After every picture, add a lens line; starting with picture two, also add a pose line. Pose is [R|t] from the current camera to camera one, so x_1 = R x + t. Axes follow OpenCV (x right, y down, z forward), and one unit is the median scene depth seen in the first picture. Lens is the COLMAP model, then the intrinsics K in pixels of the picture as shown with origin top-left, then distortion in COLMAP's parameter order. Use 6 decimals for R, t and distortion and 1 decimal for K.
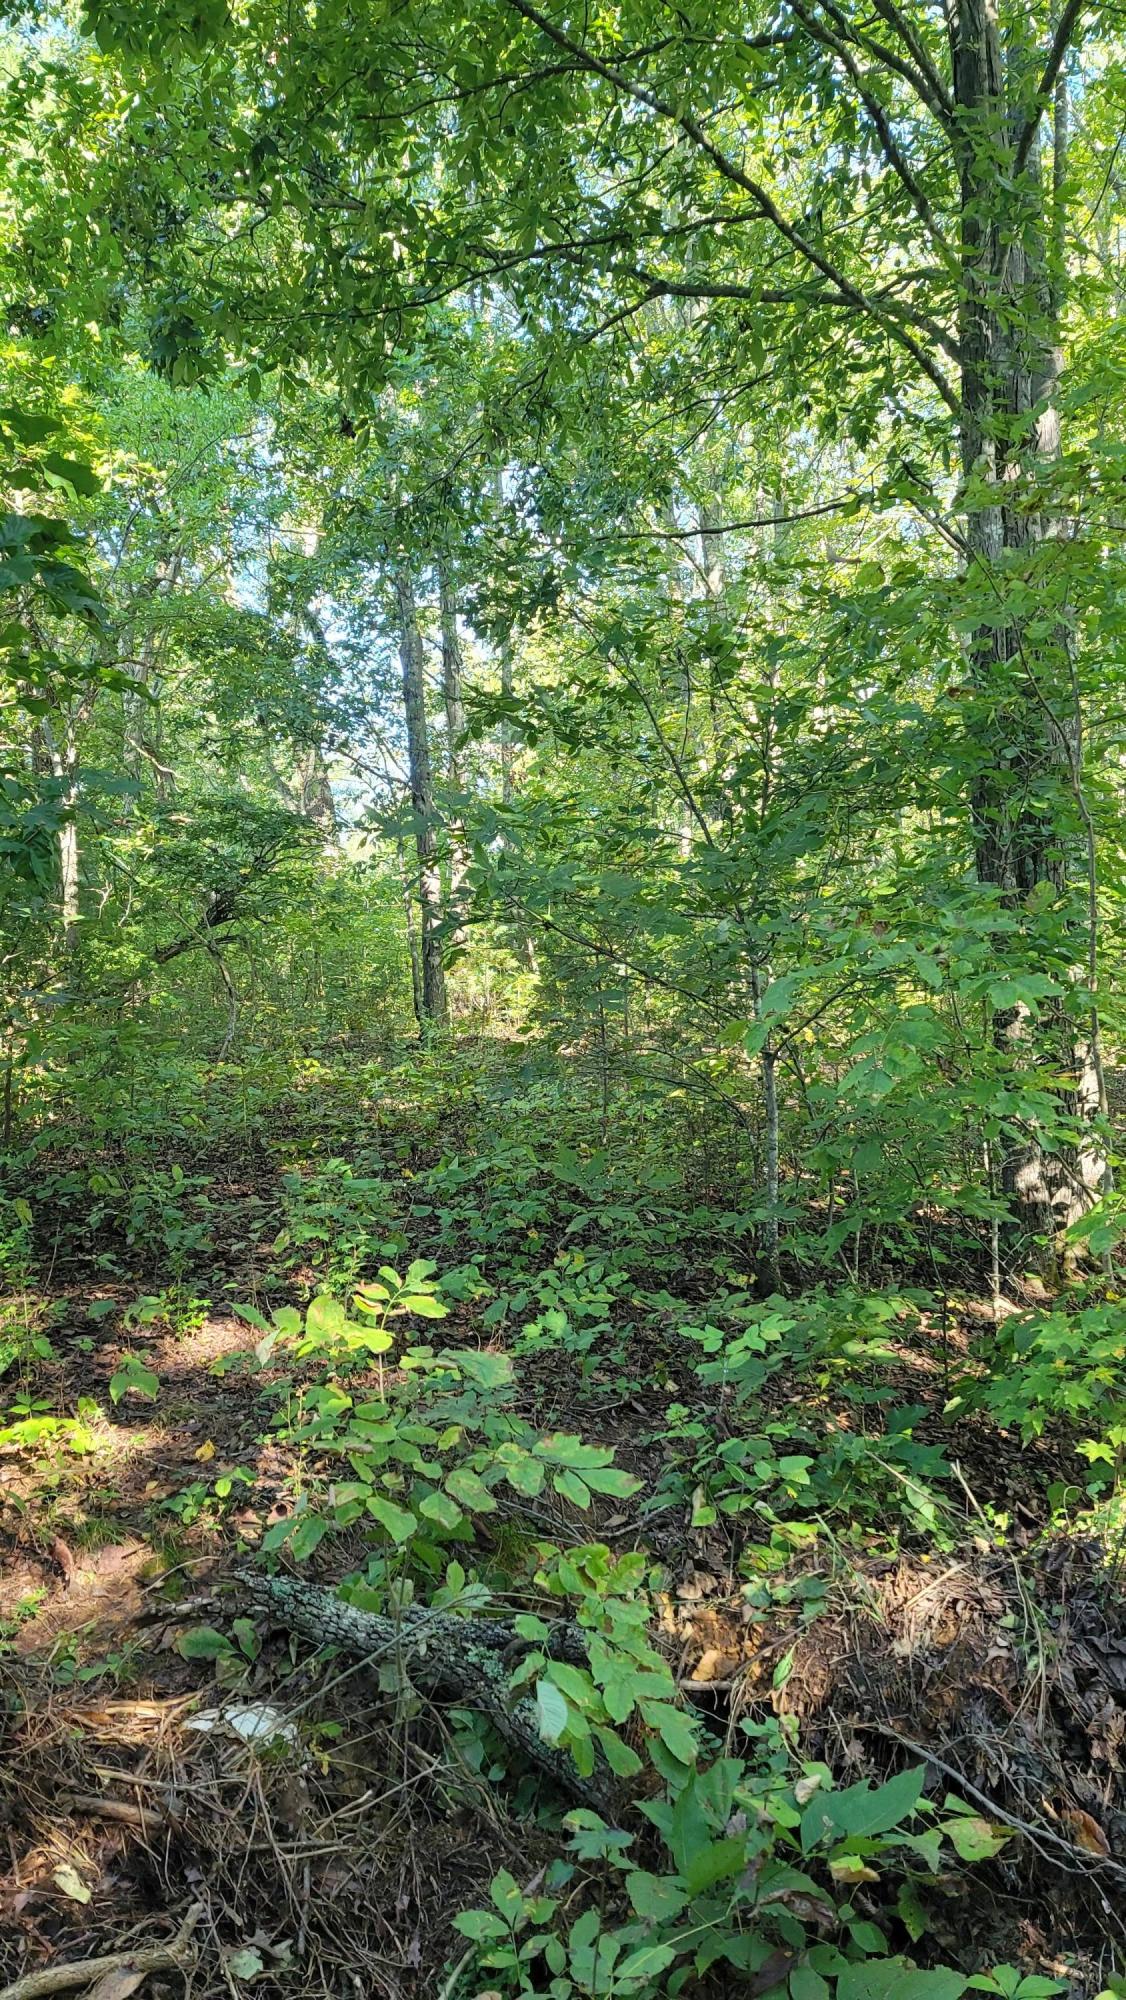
lens RADIAL K [[1382.4, 0, 563.3], [0, 1382.4, 1003.9], [0, 0, 1]] dist [0.009404, -0.017654]
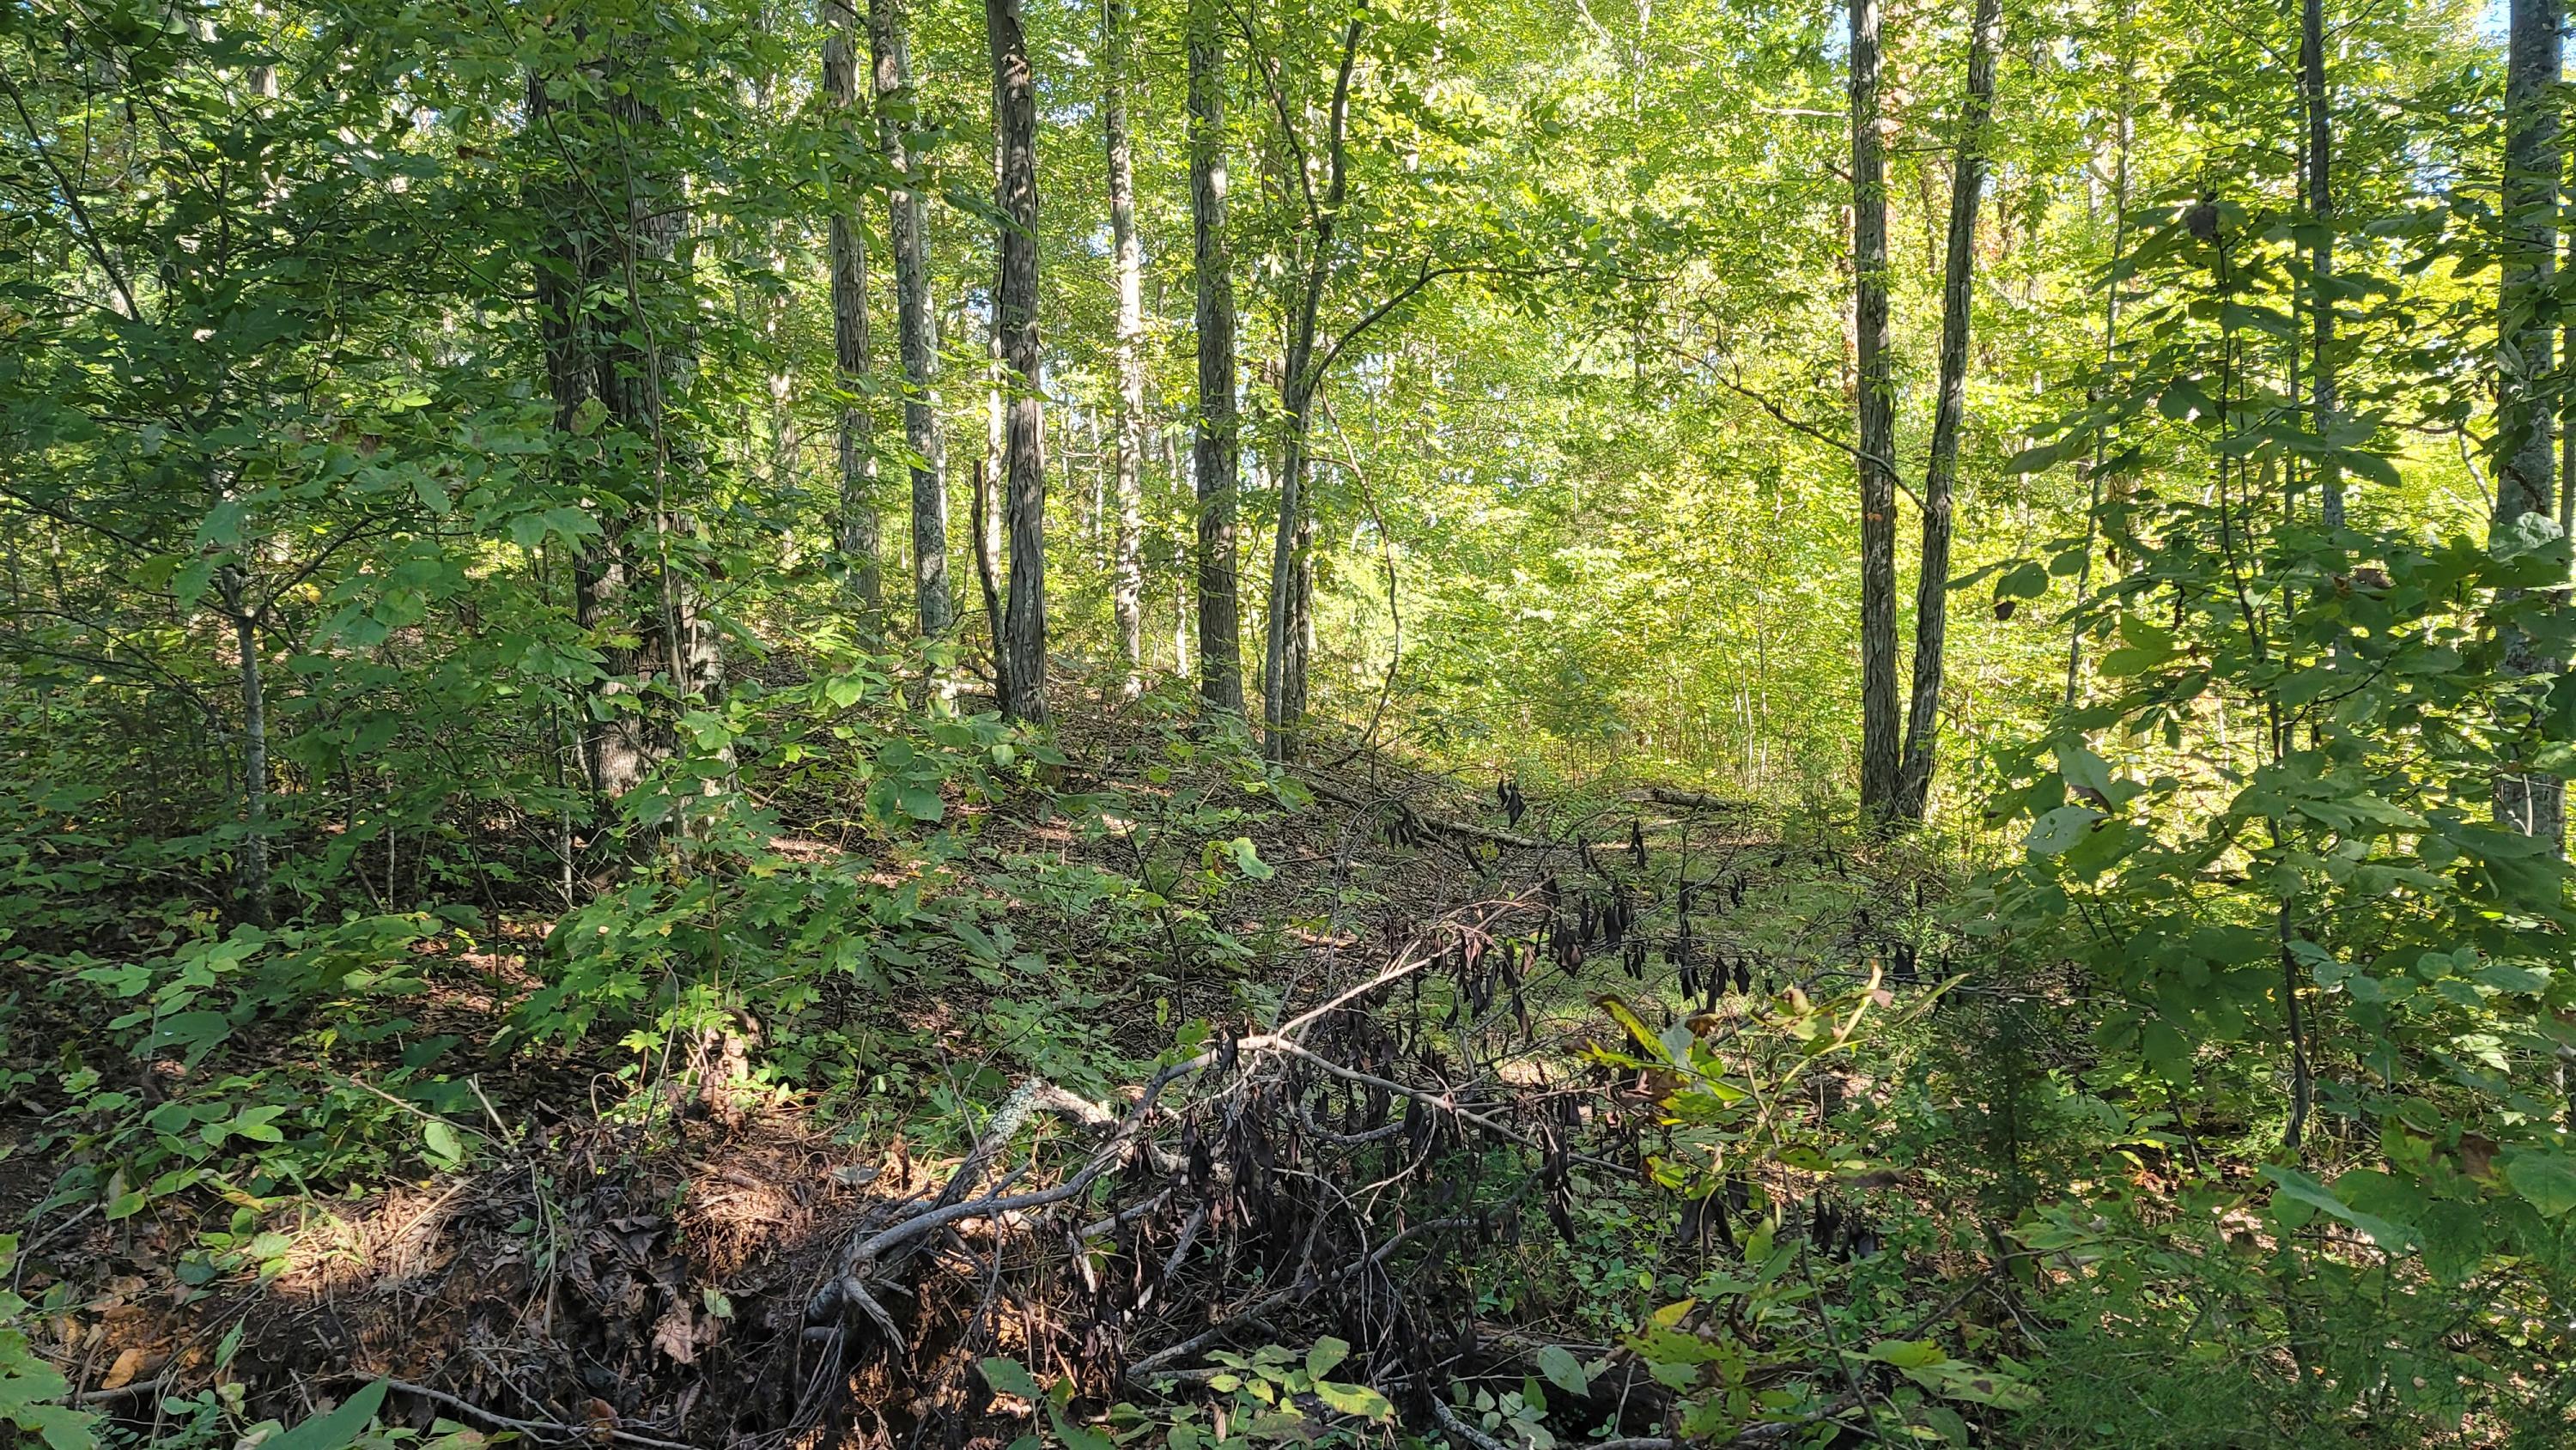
lens RADIAL K [[1780.3, 0, 1295.9], [0, 1780.3, 708.2], [0, 0, 1]] dist [0.009404, -0.017654]
pose [[0.791763, -0.037720, 0.609662, 0.029818], [-0.008128, 0.997353, 0.072262, 0.026138], [-0.610774, -0.062170, 0.789361, -0.178228]]
